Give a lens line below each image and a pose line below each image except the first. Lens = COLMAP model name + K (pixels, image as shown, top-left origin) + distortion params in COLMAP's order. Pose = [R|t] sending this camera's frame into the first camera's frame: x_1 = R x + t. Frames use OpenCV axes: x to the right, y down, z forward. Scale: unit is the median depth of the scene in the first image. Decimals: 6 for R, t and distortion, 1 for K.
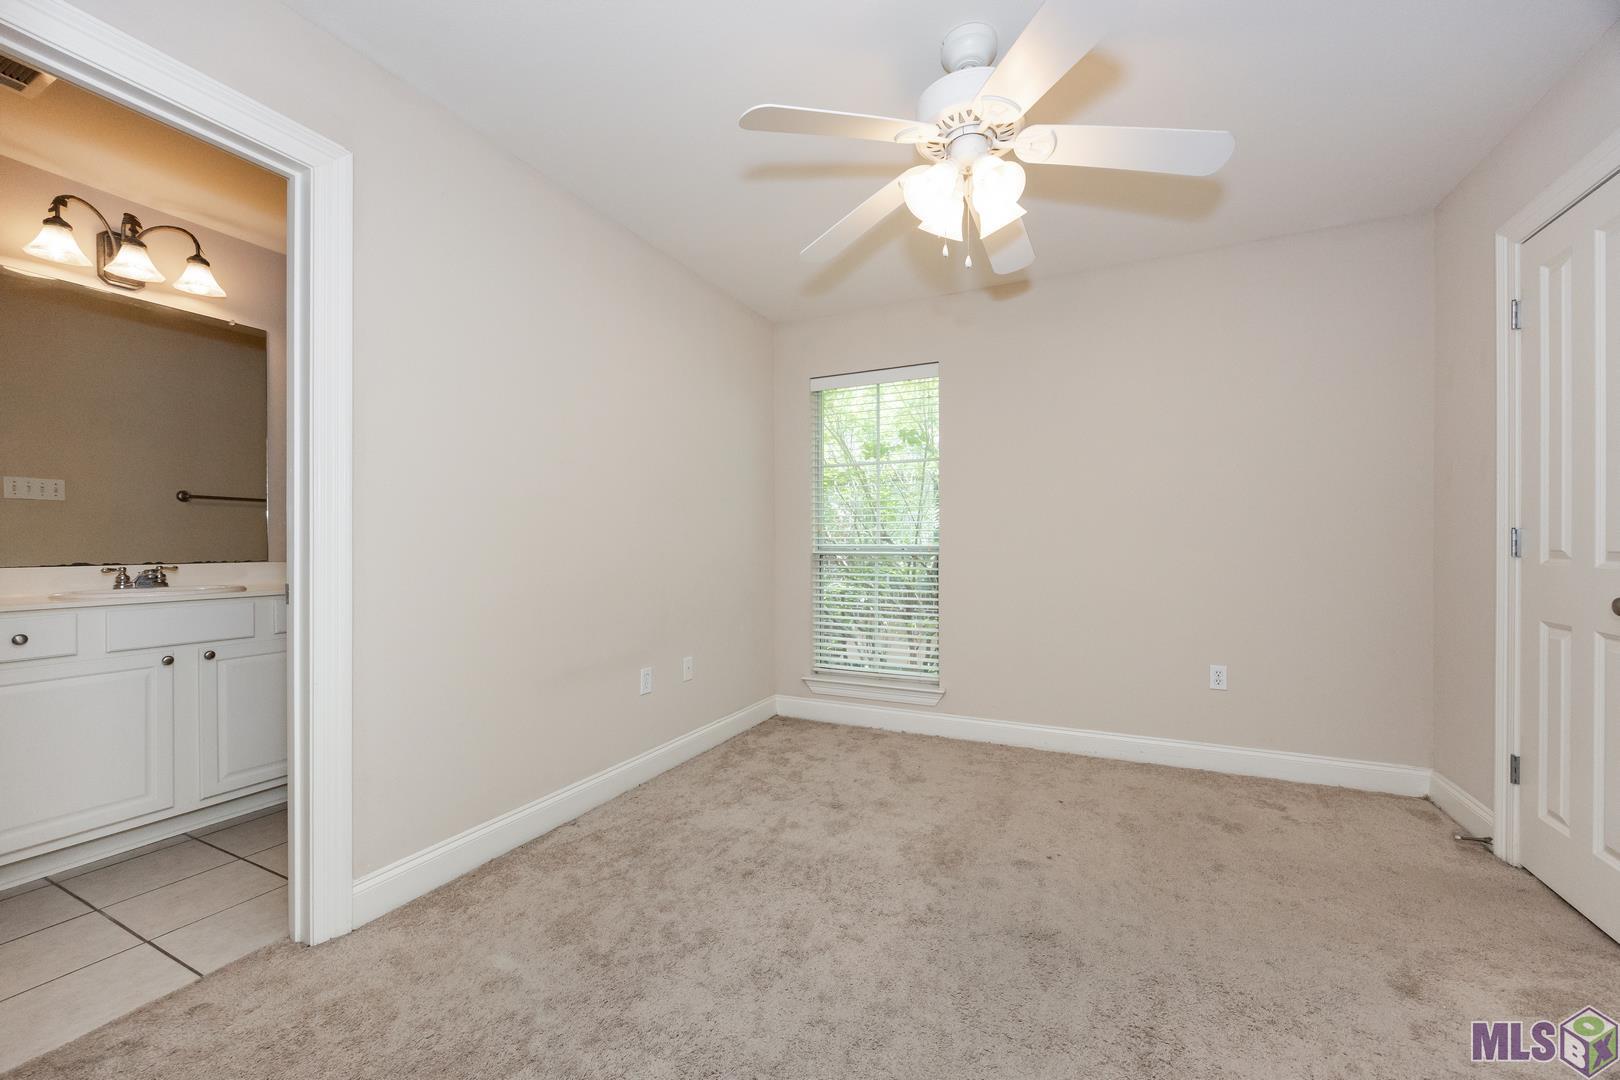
lens RADIAL K [[637.6, 0, 834.1], [0, 637.6, 547.0], [0, 0, 1]] dist [-0.008240, 0.000820]
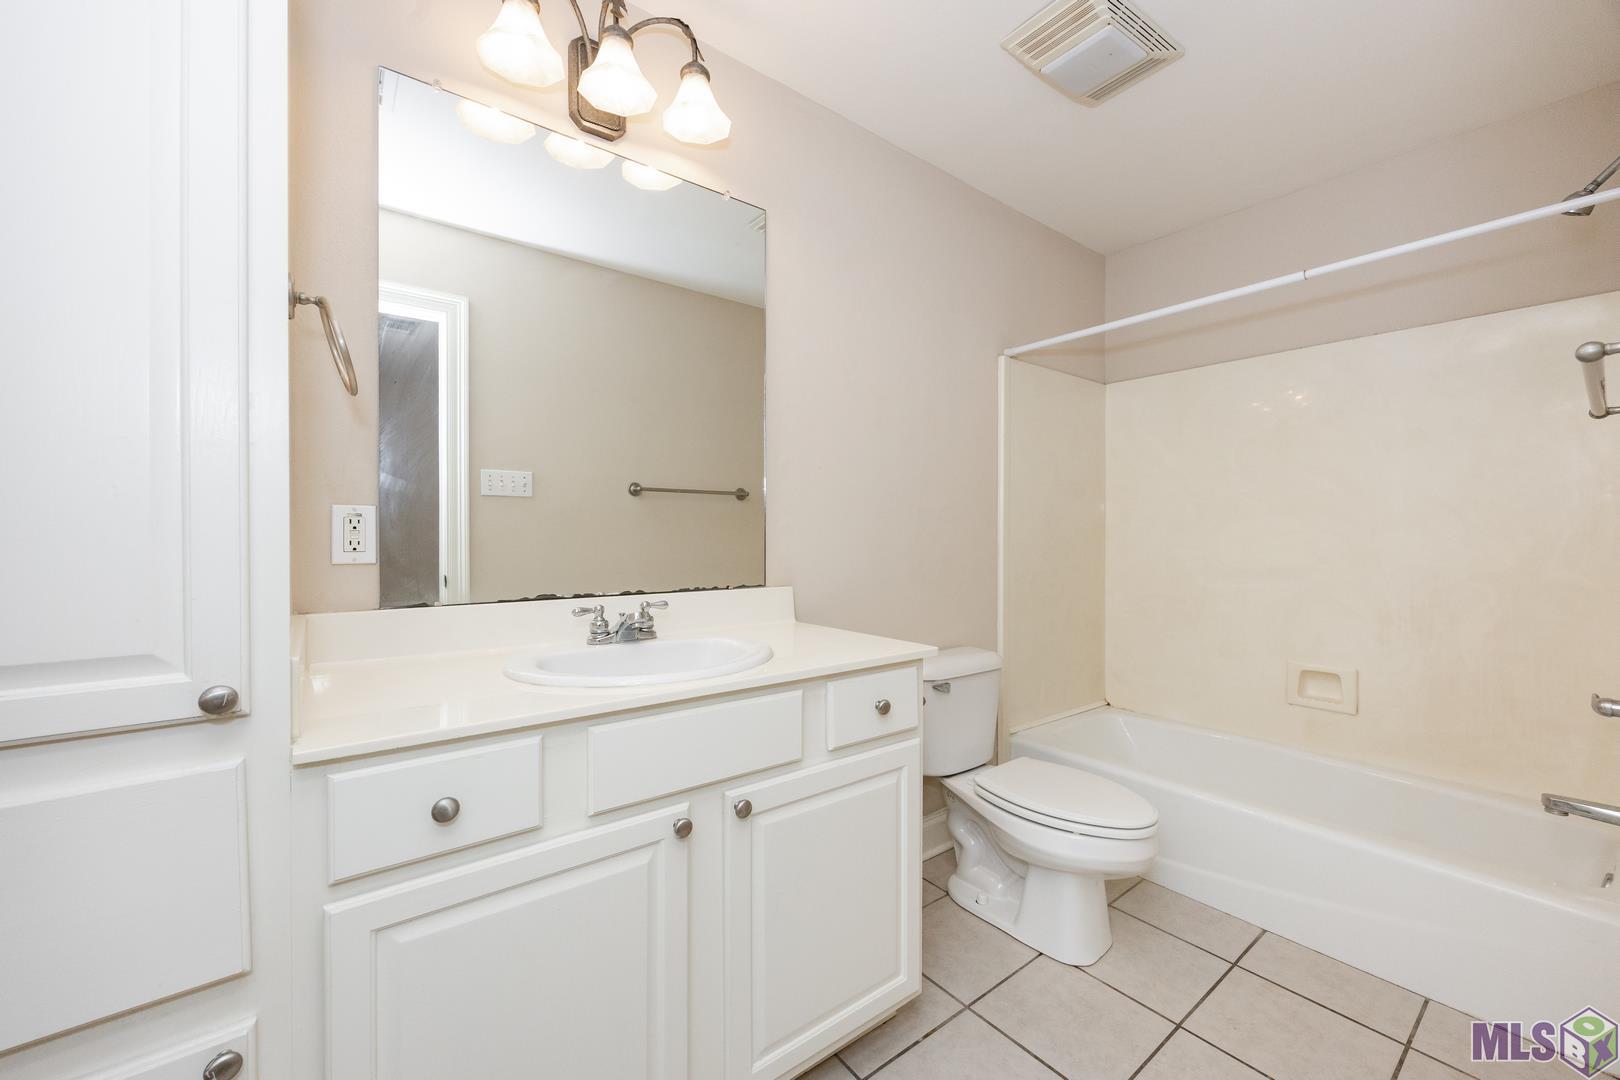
lens RADIAL K [[637.6, 0, 809.9], [0, 637.6, 542.4], [0, 0, 1]] dist [-0.008240, 0.000820]
pose [[0.889256, 0.011950, -0.457253, -0.690931], [-0.010728, 0.999929, 0.005268, -0.029096], [0.457284, 0.000221, 0.889321, 0.572569]]
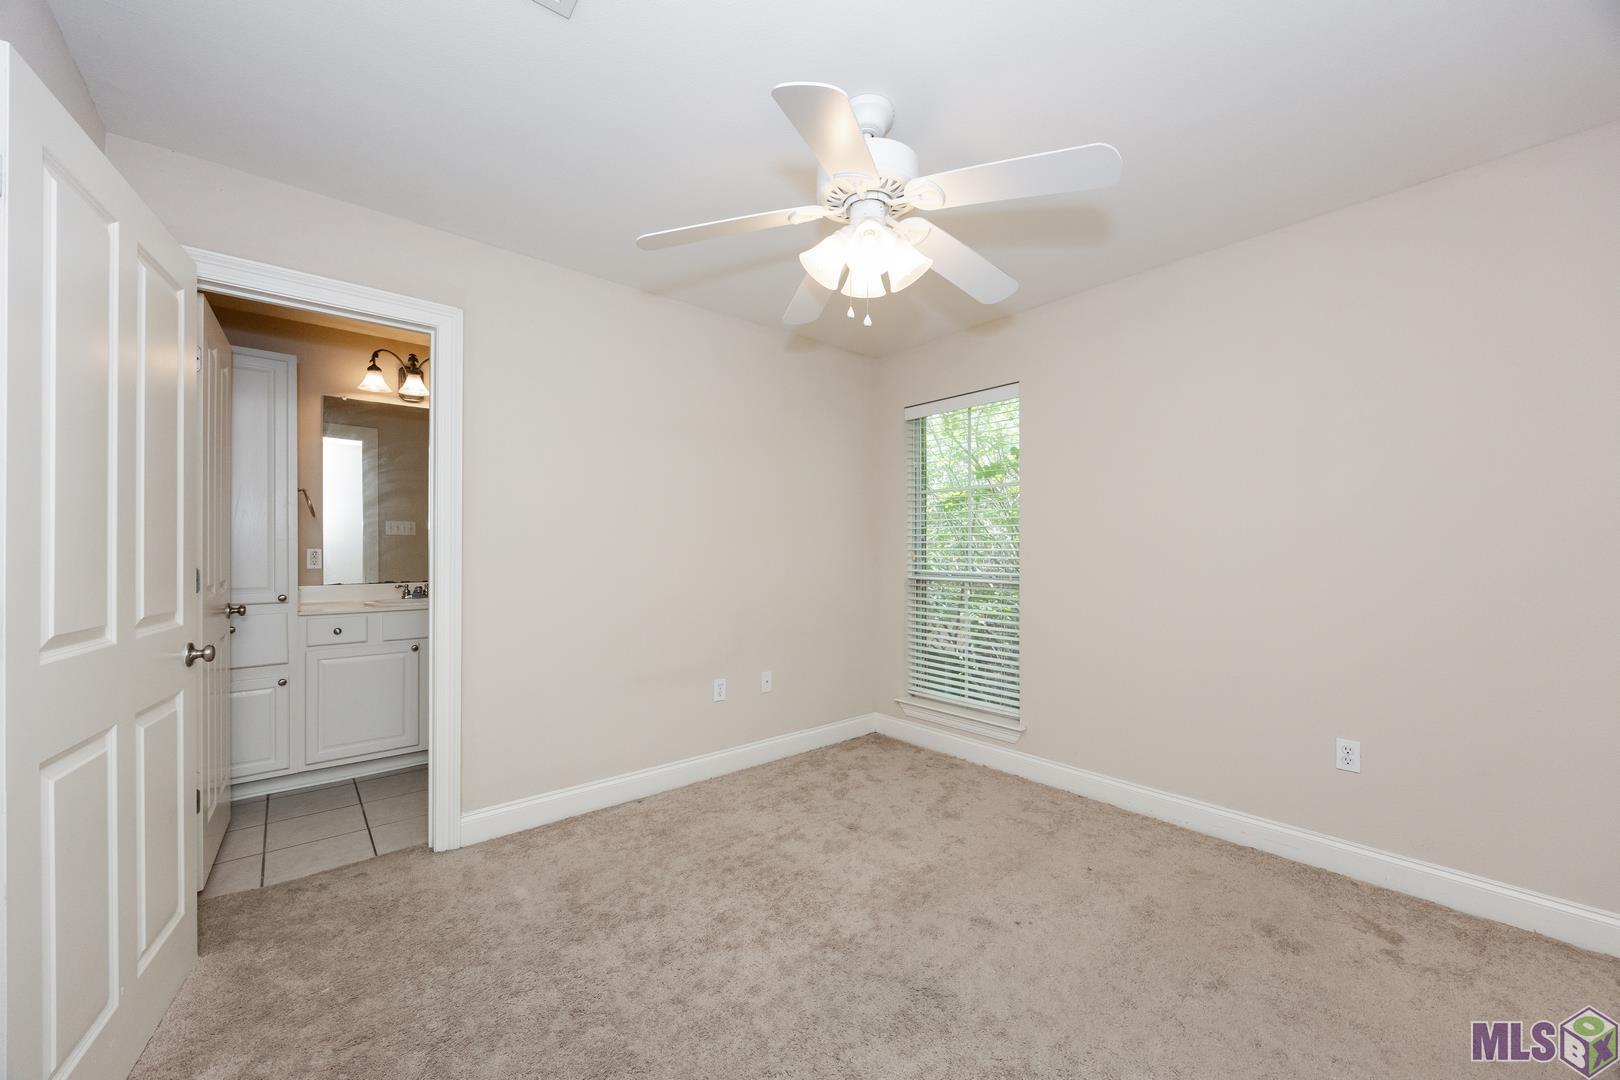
lens RADIAL K [[637.6, 0, 819.7], [0, 637.6, 546.2], [0, 0, 1]] dist [-0.008240, 0.000820]
pose [[0.906786, 0.001703, -0.421589, 0.428185], [-0.004540, 0.999973, -0.005725, -0.055689], [0.421568, 0.007106, 0.906769, 0.020411]]
